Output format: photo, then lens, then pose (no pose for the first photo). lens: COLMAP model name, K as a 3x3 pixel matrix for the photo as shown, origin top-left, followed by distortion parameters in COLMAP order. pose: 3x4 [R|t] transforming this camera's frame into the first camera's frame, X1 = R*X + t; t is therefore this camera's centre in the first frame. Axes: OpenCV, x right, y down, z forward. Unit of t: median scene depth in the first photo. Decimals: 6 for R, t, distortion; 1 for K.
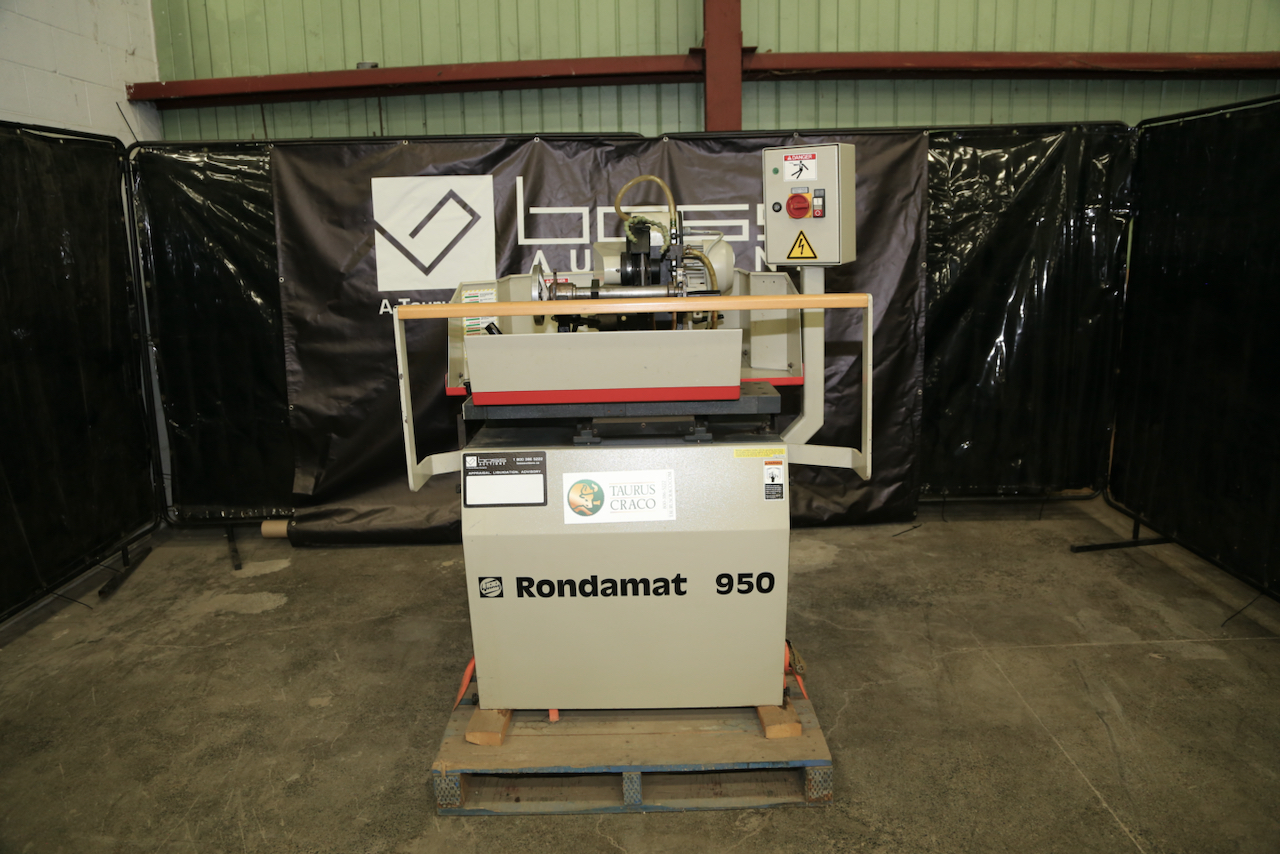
lens RADIAL K [[862.6, 0, 640.0], [0, 862.6, 427.0], [0, 0, 1]] dist [-0.120873, 0.068012]
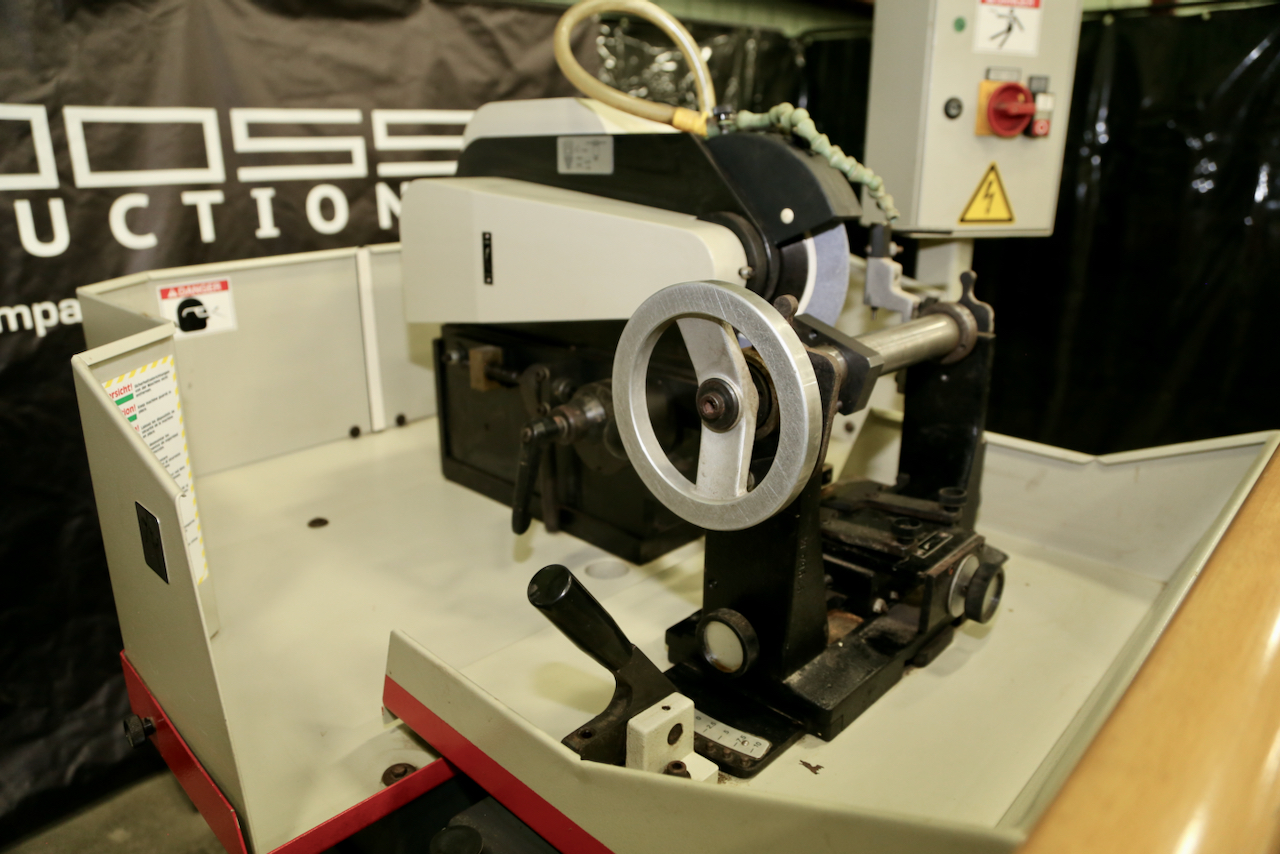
lens RADIAL K [[848.8, 0, 640.0], [0, 848.8, 427.0], [0, 0, 1]] dist [-0.136886, 0.061619]
pose [[0.697801, -0.197637, 0.688487, -0.287877], [0.139897, 0.980275, 0.139608, -0.179654], [-0.702498, -0.001102, 0.711685, 0.823746]]
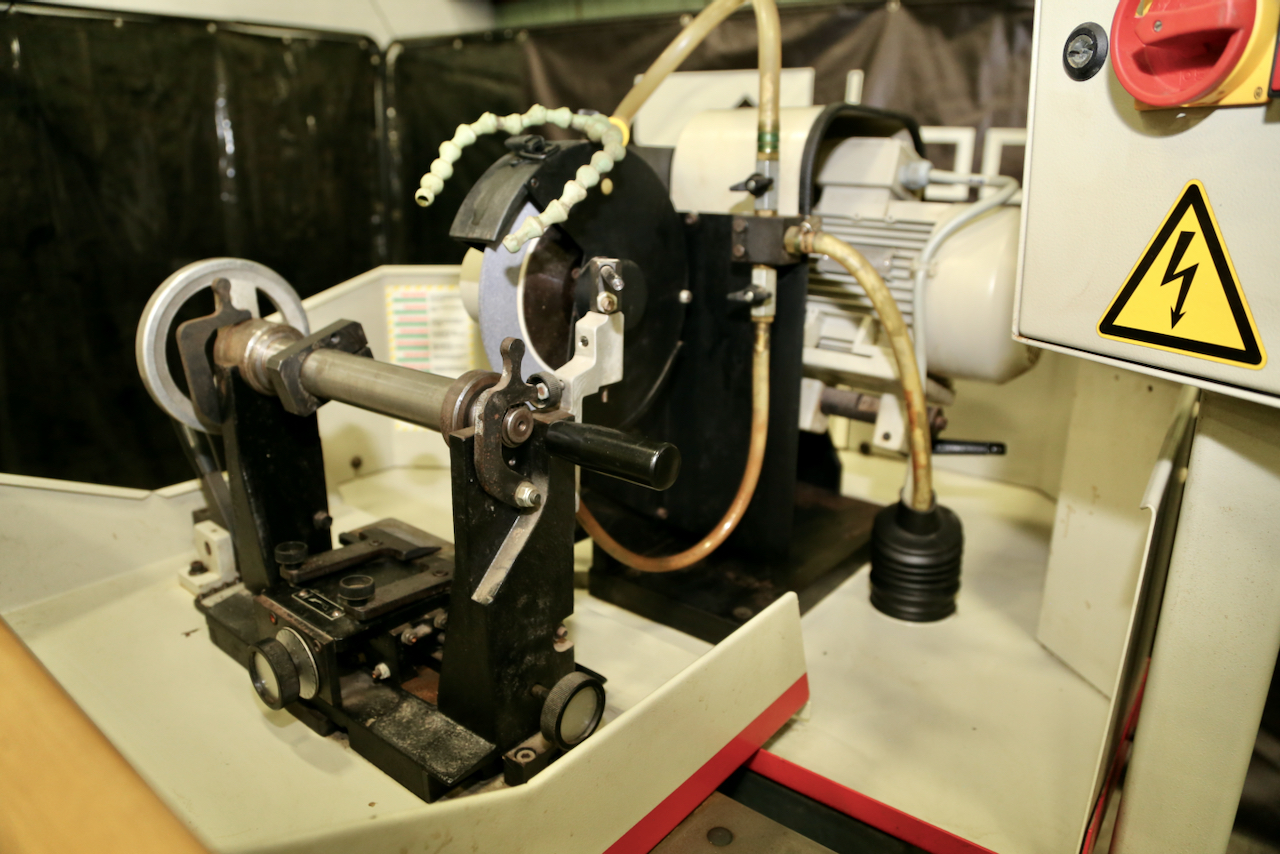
lens RADIAL K [[848.8, 0, 640.0], [0, 848.8, 427.0], [0, 0, 1]] dist [-0.136886, 0.061619]
pose [[0.779949, 0.209460, -0.589751, 0.208902], [-0.165873, 0.977815, 0.127919, -0.187078], [0.603461, -0.001947, 0.797390, 0.815665]]
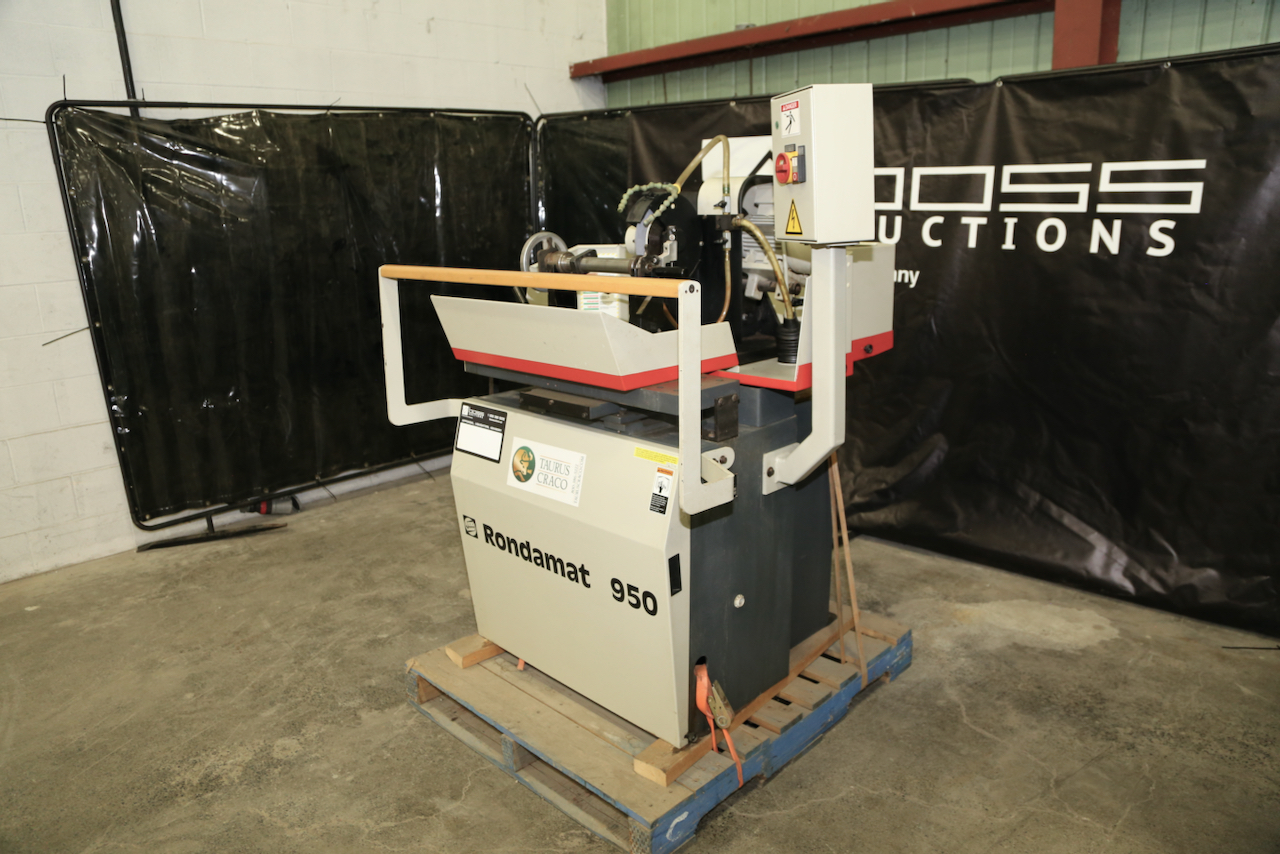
lens RADIAL K [[862.6, 0, 640.0], [0, 862.6, 427.0], [0, 0, 1]] dist [-0.120873, 0.068012]
pose [[0.713389, 0.185157, -0.675865, 0.670822], [-0.151079, 0.982419, 0.109673, -0.087598], [0.684289, 0.023870, 0.728820, 0.330734]]
